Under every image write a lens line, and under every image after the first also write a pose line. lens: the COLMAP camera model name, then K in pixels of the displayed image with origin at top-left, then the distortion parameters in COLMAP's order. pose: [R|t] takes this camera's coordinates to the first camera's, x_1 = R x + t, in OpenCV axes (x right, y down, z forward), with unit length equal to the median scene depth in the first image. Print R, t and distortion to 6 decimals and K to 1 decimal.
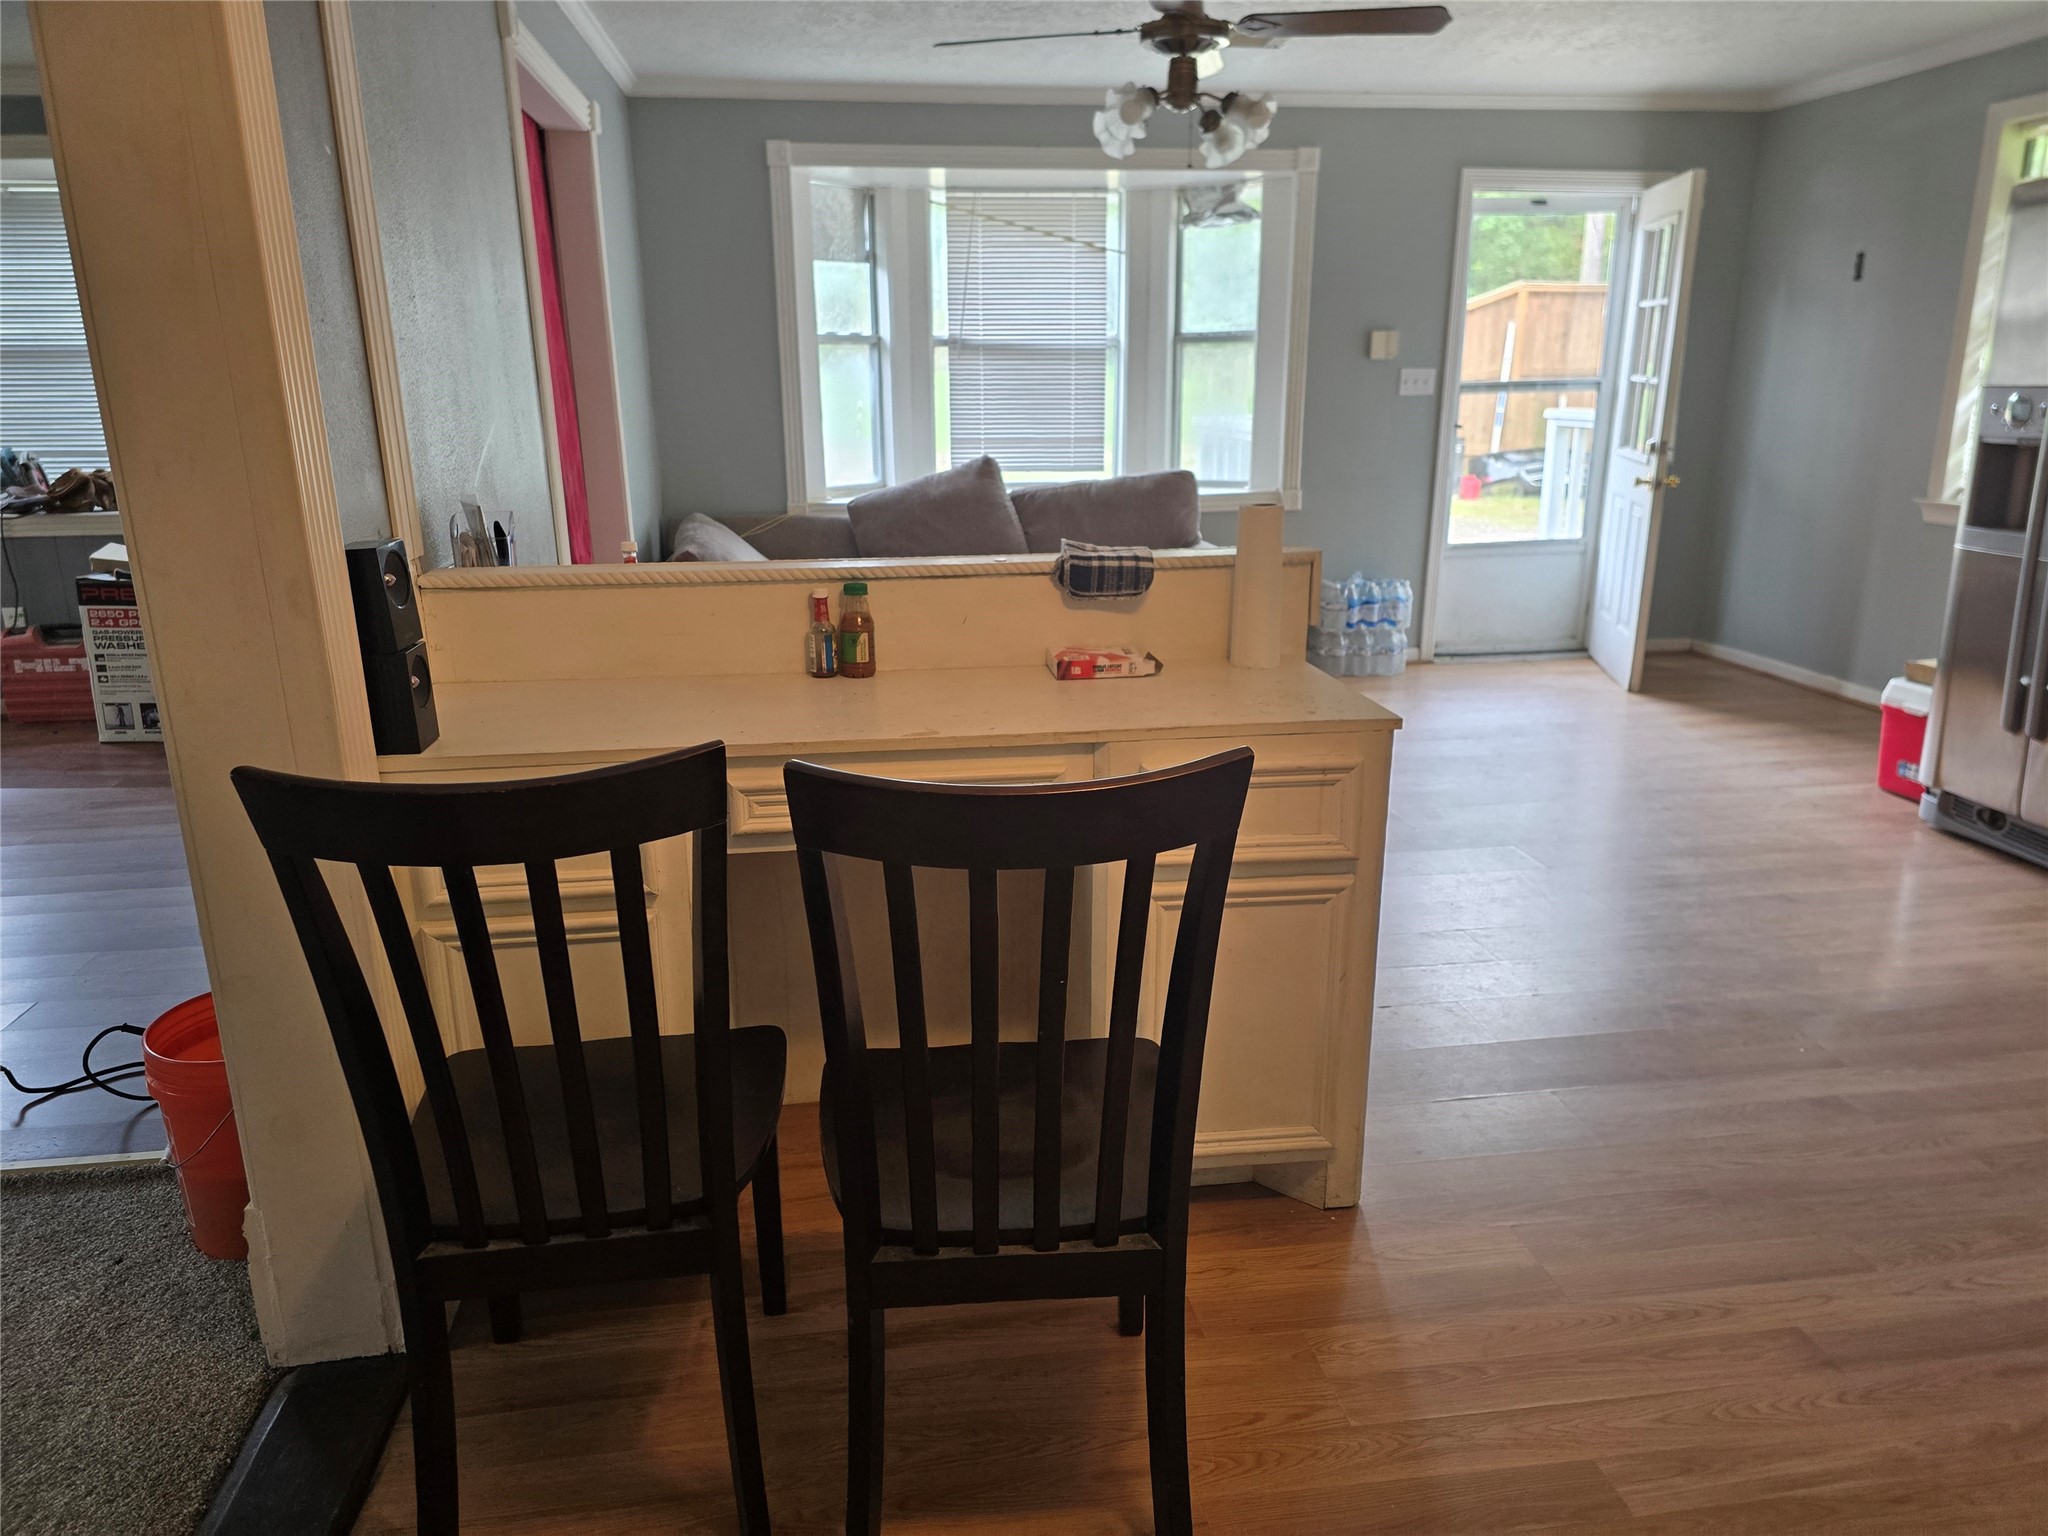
lens RADIAL K [[1389.3, 0, 1026.6], [0, 1389.3, 766.1], [0, 0, 1]] dist [0.085925, -0.075090]
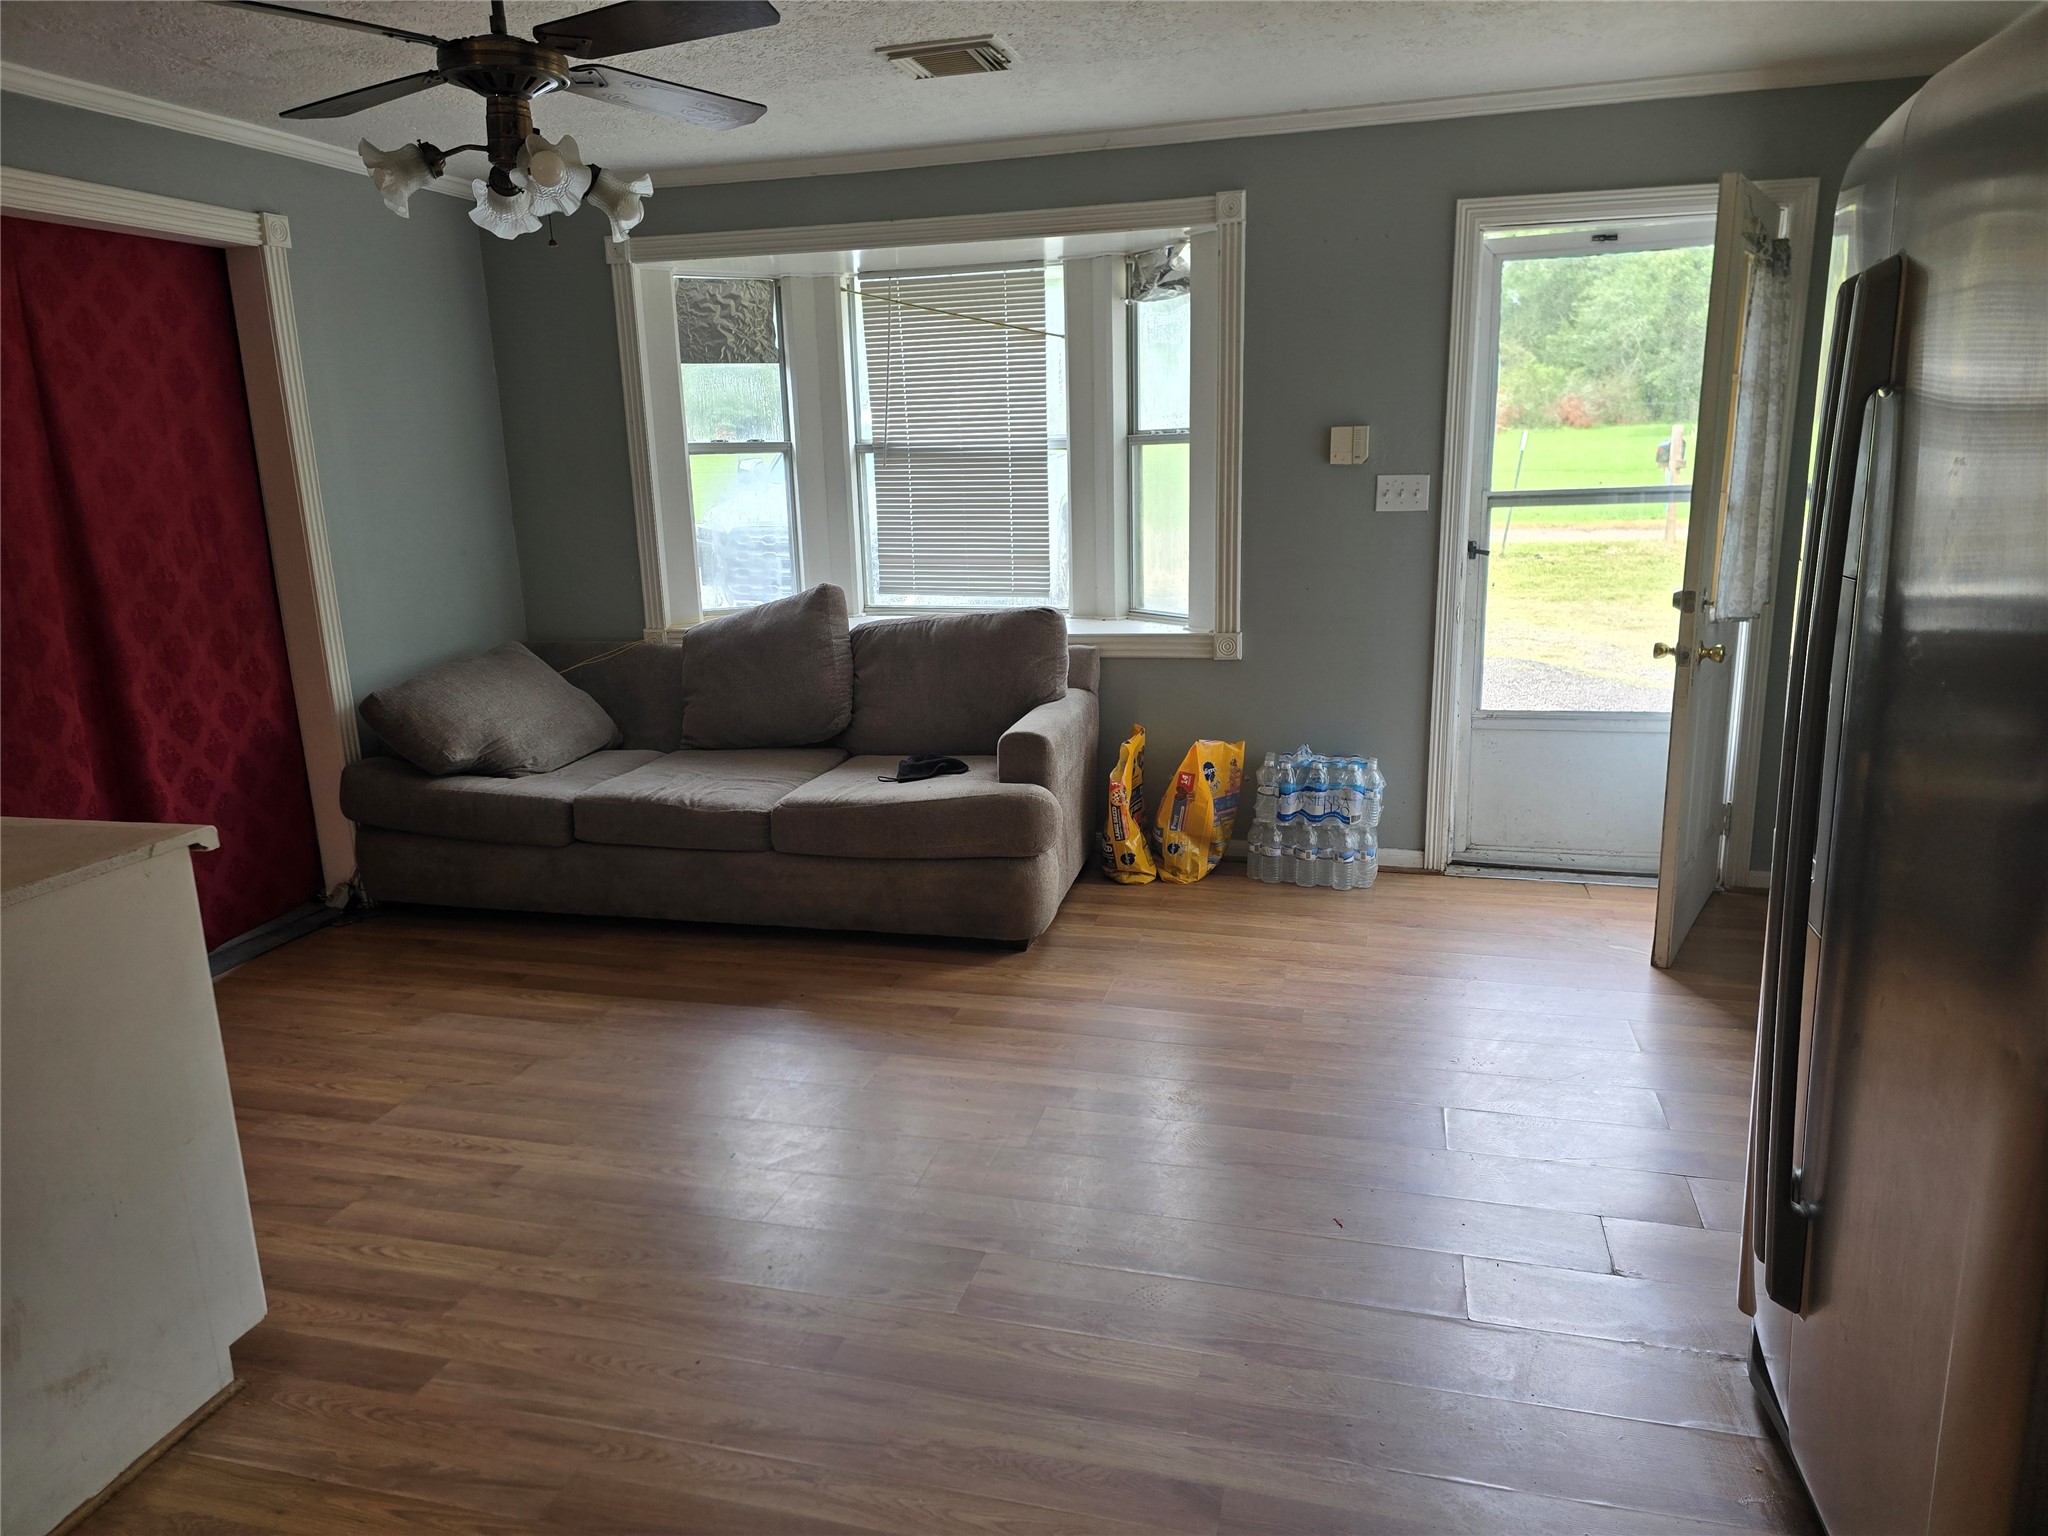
lens RADIAL K [[1389.3, 0, 1019.5], [0, 1389.3, 776.6], [0, 0, 1]] dist [0.085925, -0.075090]
pose [[0.913725, 0.077266, -0.398919, 0.397208], [-0.092898, 0.995475, -0.019970, -0.094475], [0.395571, 0.055306, 0.916769, 0.263514]]
